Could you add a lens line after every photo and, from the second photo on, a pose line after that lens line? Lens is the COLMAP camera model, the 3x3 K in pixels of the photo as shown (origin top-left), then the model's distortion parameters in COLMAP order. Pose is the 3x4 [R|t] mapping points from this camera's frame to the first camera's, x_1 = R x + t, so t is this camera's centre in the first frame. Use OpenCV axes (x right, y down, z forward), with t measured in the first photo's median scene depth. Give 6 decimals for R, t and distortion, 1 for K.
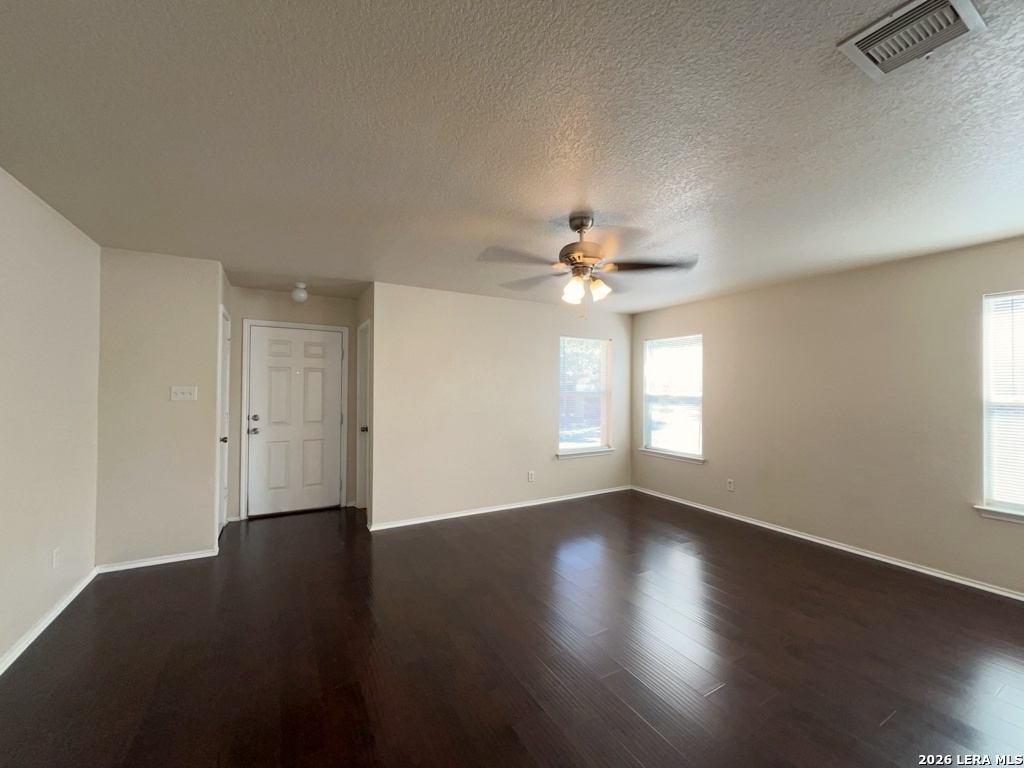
lens RADIAL K [[413.0, 0, 518.2], [0, 413.0, 382.9], [0, 0, 1]] dist [-0.003886, -0.000020]
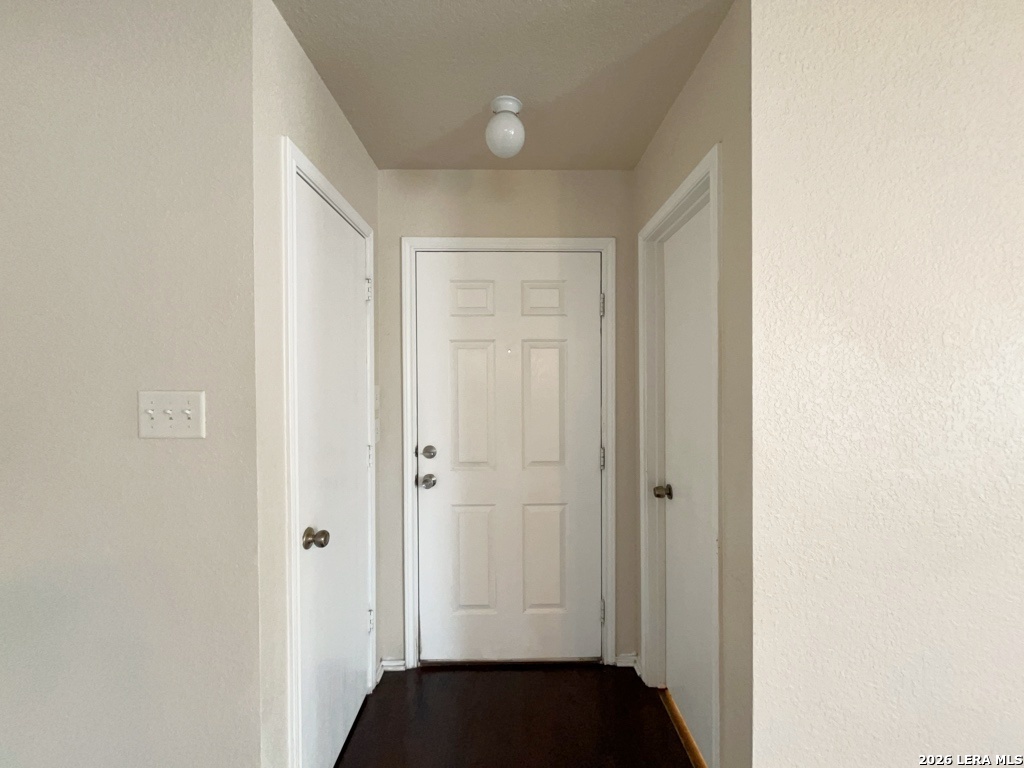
lens RADIAL K [[413.0, 0, 513.2], [0, 413.0, 382.2], [0, 0, 1]] dist [-0.003886, -0.000020]
pose [[0.868920, -0.005919, -0.494917, -0.316317], [0.017884, 0.999651, 0.019442, -0.000355], [0.494629, -0.025745, 0.868723, 0.626393]]
